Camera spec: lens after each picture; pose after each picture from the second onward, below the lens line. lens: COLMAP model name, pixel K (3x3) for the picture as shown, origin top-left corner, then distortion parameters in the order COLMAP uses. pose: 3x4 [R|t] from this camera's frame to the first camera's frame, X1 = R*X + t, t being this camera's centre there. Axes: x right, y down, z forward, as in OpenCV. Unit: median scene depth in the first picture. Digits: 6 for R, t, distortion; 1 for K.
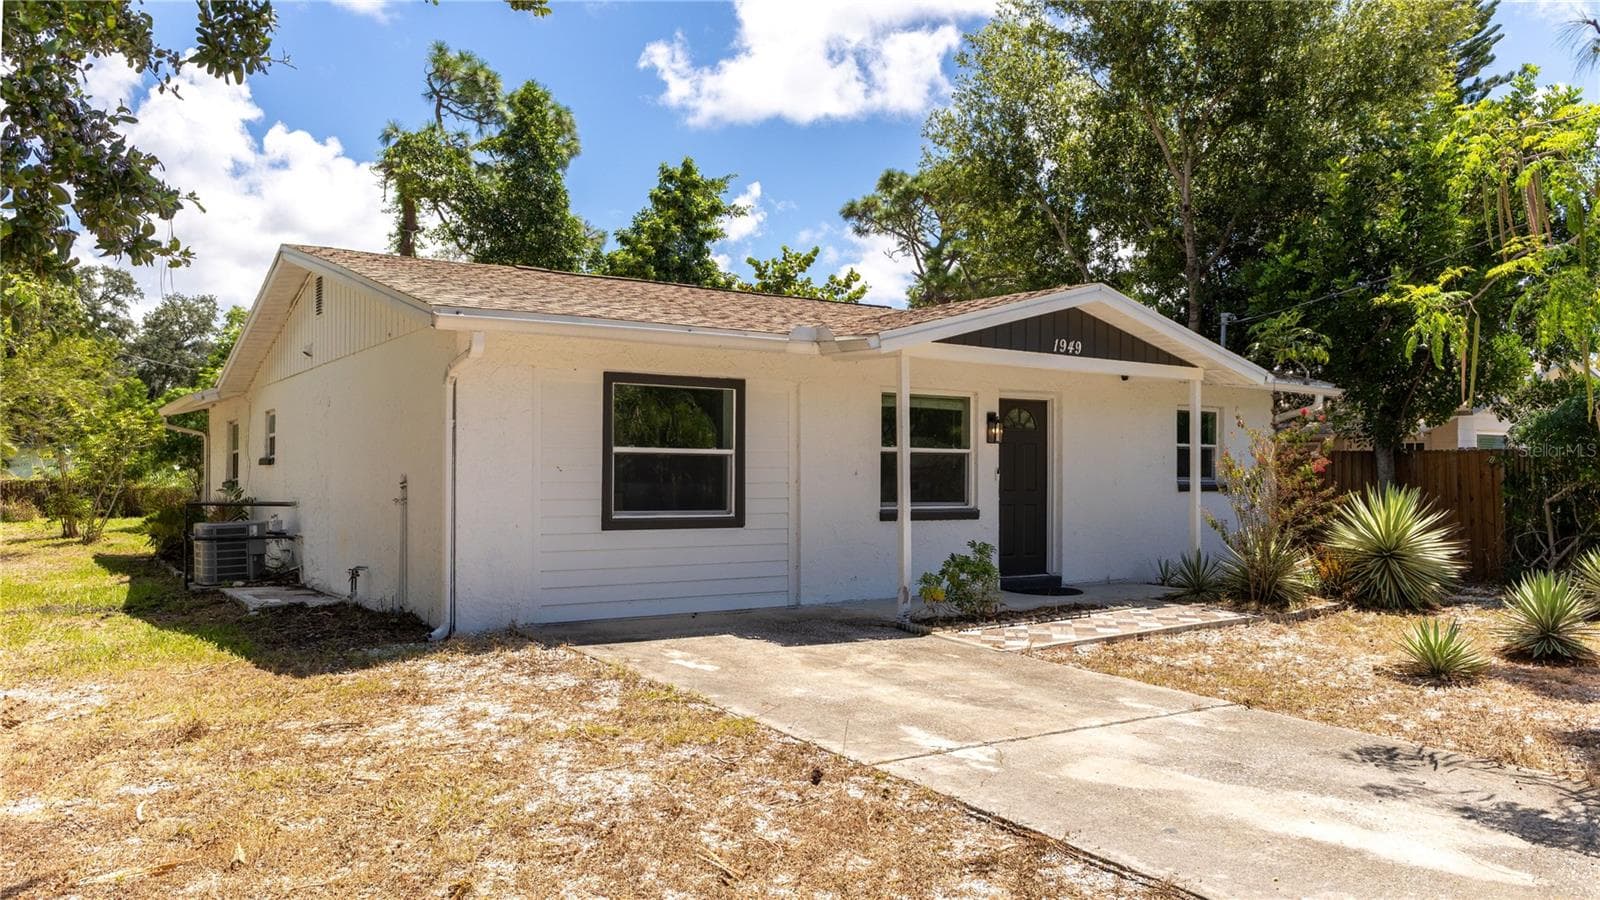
lens RADIAL K [[1181.6, 0, 798.9], [0, 1181.6, 472.9], [0, 0, 1]] dist [-0.003797, -0.005416]
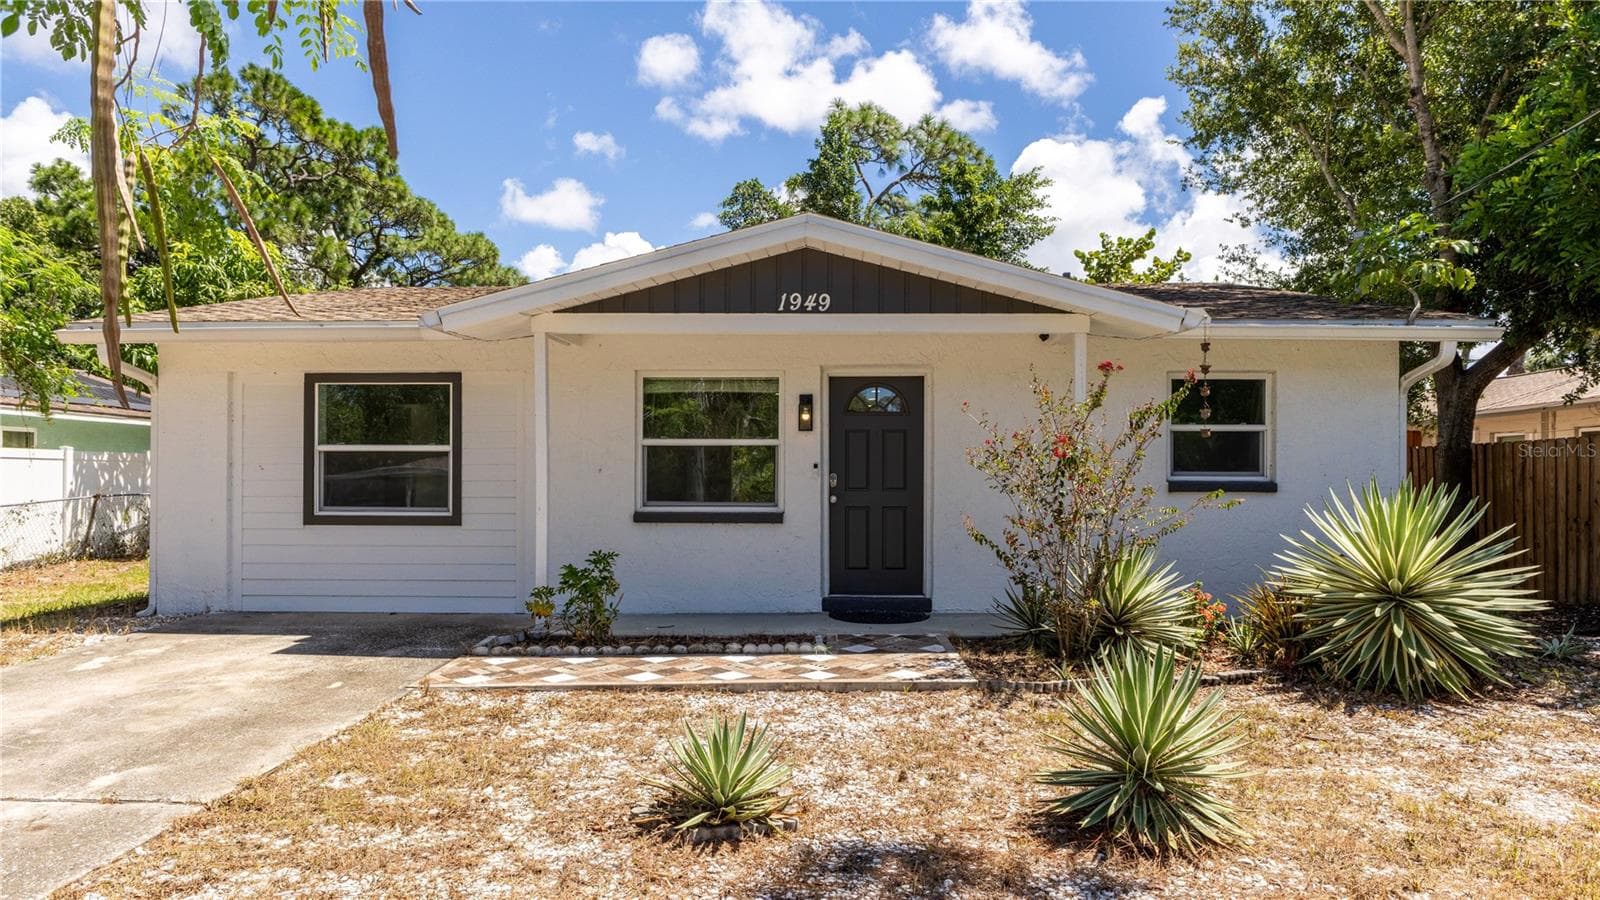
lens RADIAL K [[1049.9, 0, 800.0], [0, 1049.9, 450.0], [0, 0, 1]] dist [-0.012867, -0.001093]
pose [[0.798223, -0.023190, -0.601916, 0.597001], [0.002744, 0.999388, -0.034865, 0.012709], [0.602356, 0.026179, 0.797798, 0.425432]]
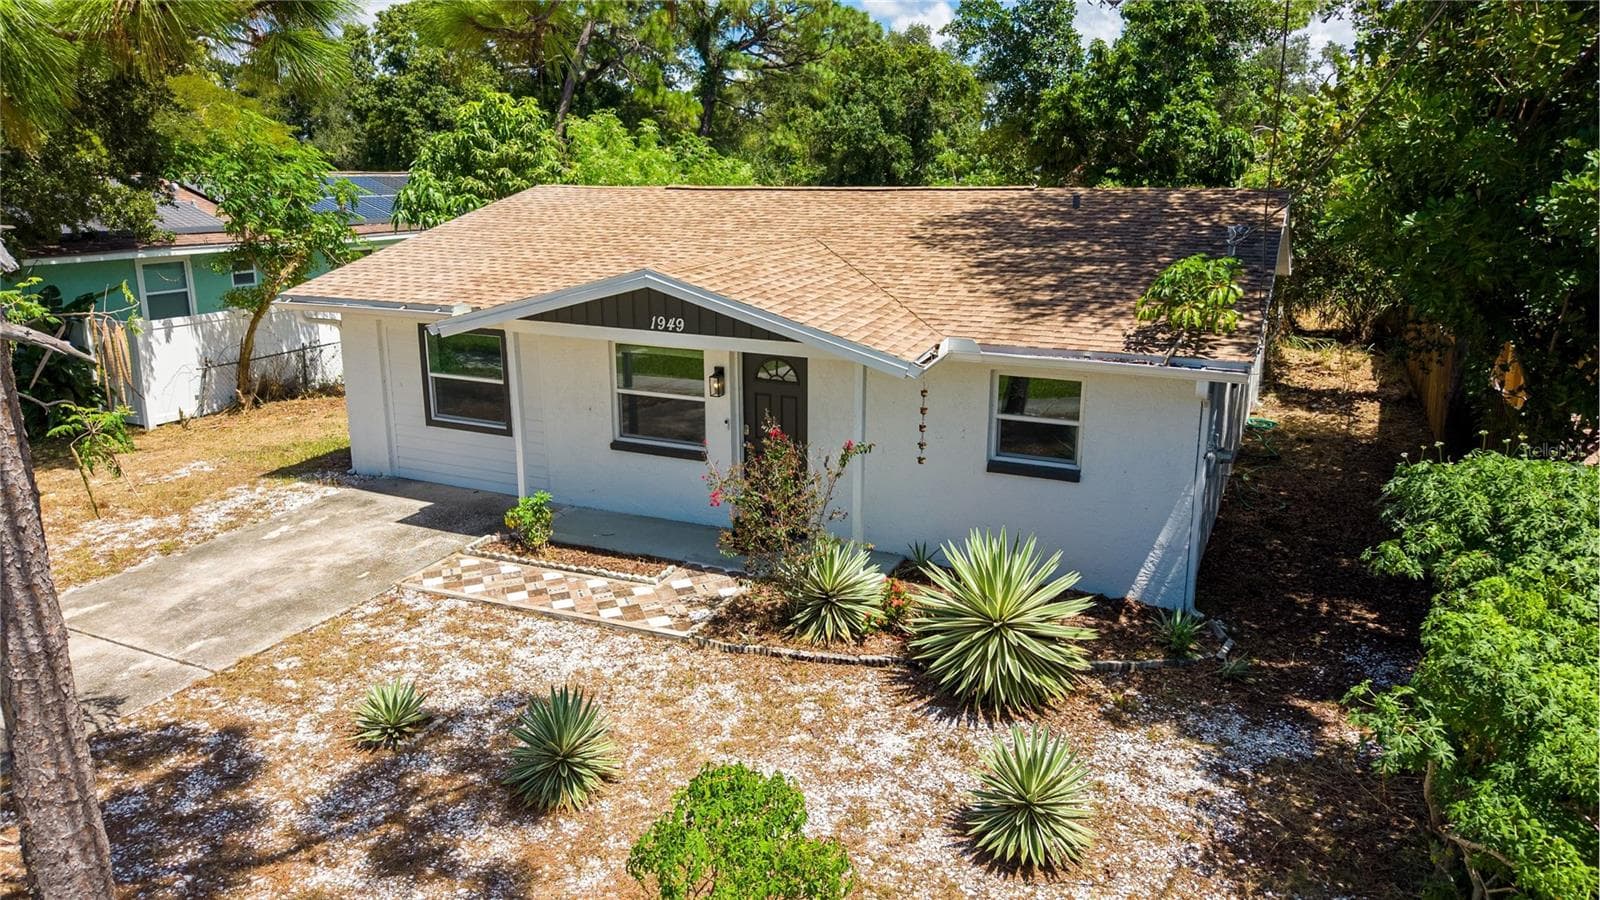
lens RADIAL K [[1070.6, 0, 804.6], [0, 1070.6, 454.8], [0, 0, 1]] dist [0.046765, -0.076327]
pose [[0.496389, 0.219930, -0.839779, 1.022646], [0.007840, 0.966200, 0.257673, -0.220951], [0.868065, -0.134490, 0.477887, 0.605341]]
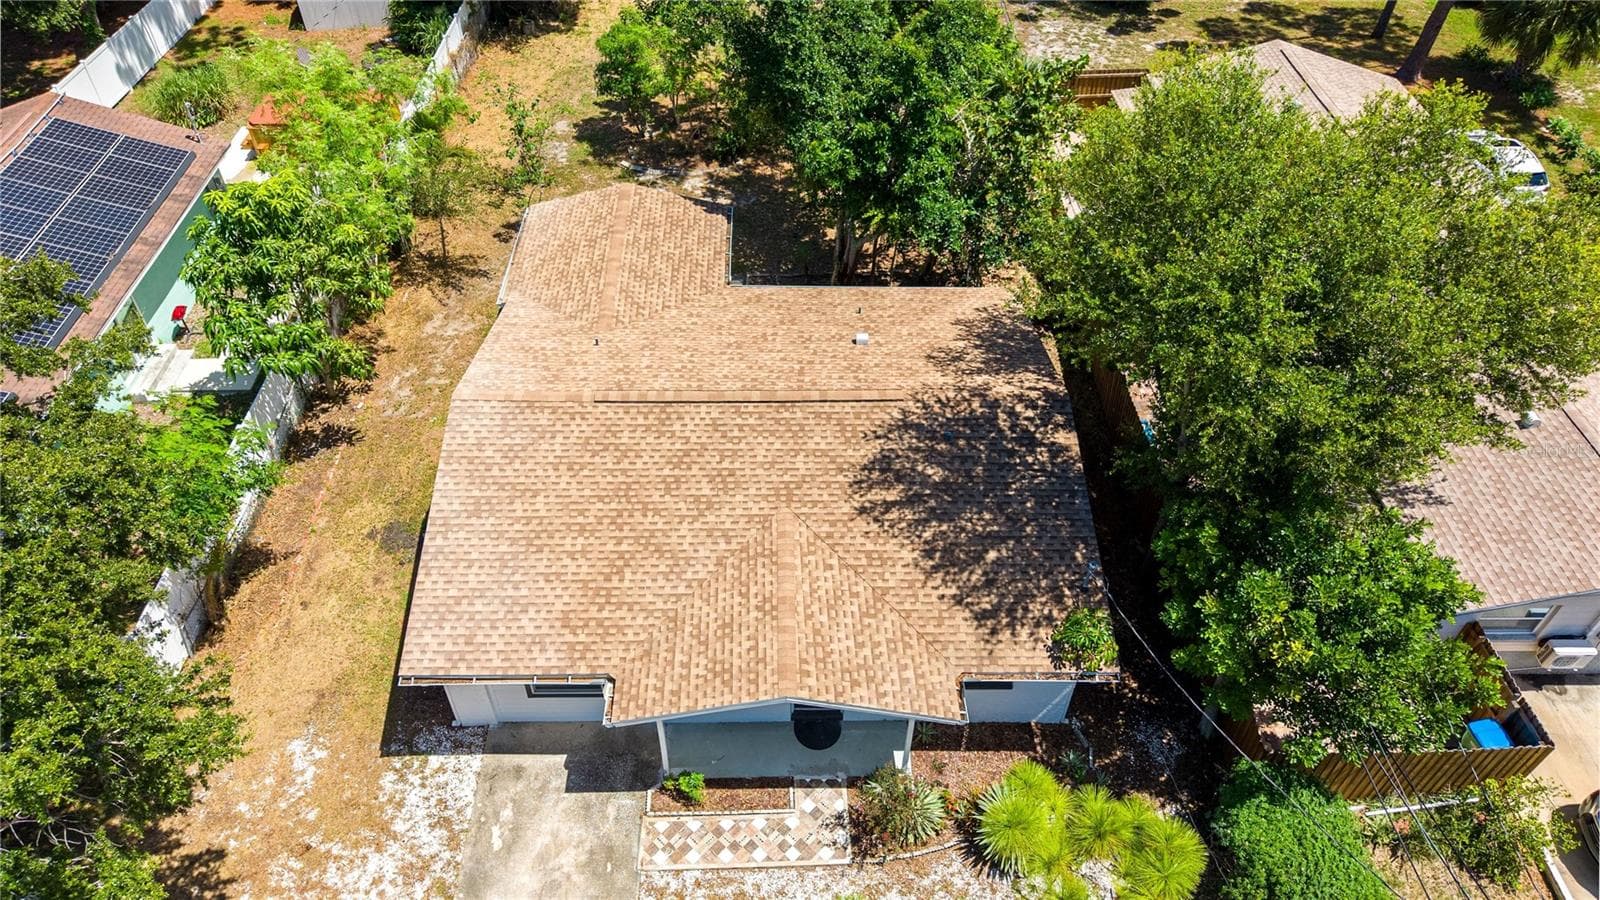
lens RADIAL K [[1048.2, 0, 800.8], [0, 1048.2, 468.7], [0, 0, 1]] dist [0.019272, -0.002949]
pose [[0.831163, 0.405850, -0.380071, 0.617641], [-0.009253, 0.693547, 0.720352, -1.259700], [0.555952, -0.595214, 0.580206, 0.351630]]
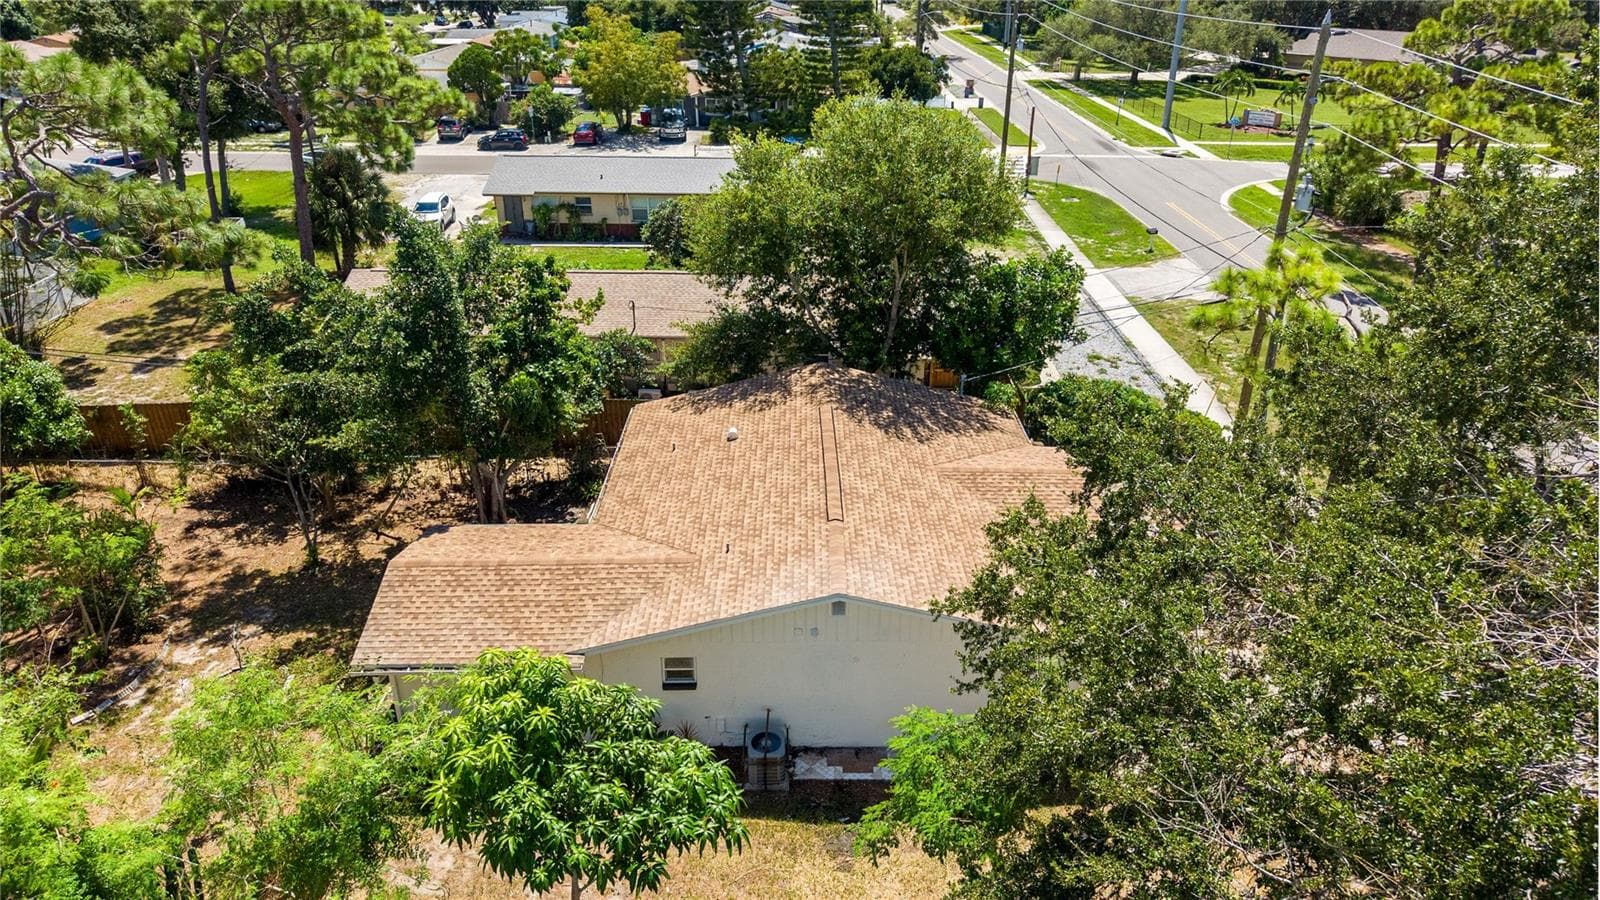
lens RADIAL K [[1048.2, 0, 800.8], [0, 1048.2, 468.7], [0, 0, 1]] dist [0.019272, -0.002949]
pose [[0.550482, -0.367005, 0.749851, -1.523283], [-0.018448, 0.892623, 0.450426, -1.018095], [-0.834643, -0.261785, 0.484603, 0.425249]]
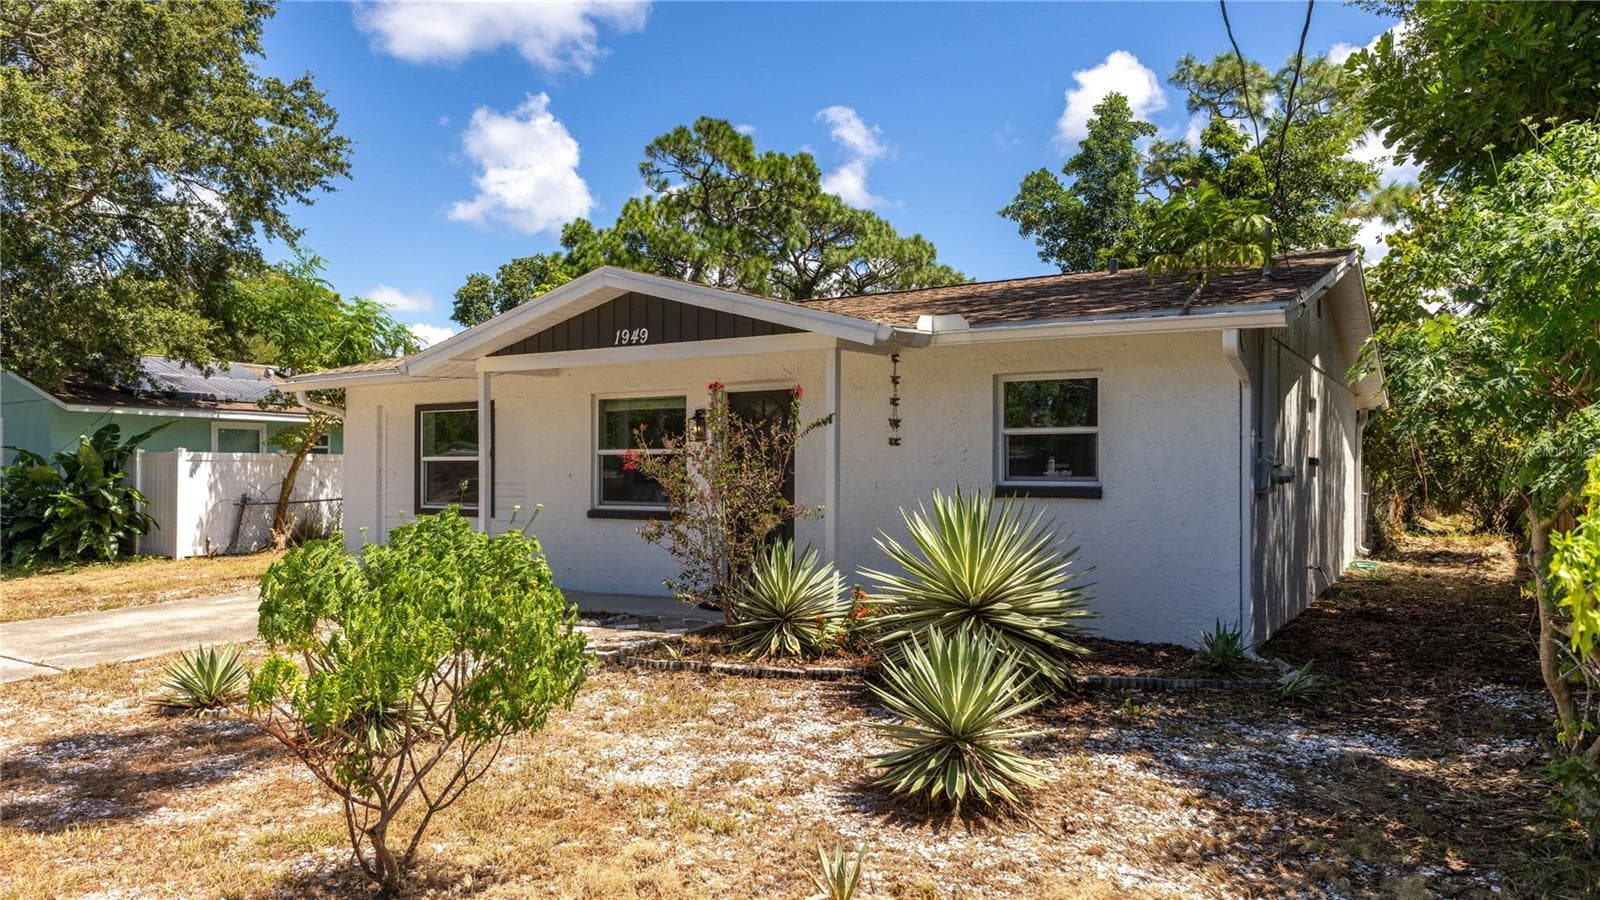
lens RADIAL K [[1048.2, 0, 800.8], [0, 1048.2, 468.7], [0, 0, 1]] dist [0.019272, -0.002949]
pose [[0.393988, -0.005581, -0.919098, 0.966635], [0.006610, 0.999973, -0.003239, -0.000532], [0.919092, -0.004799, 0.394015, 0.749935]]
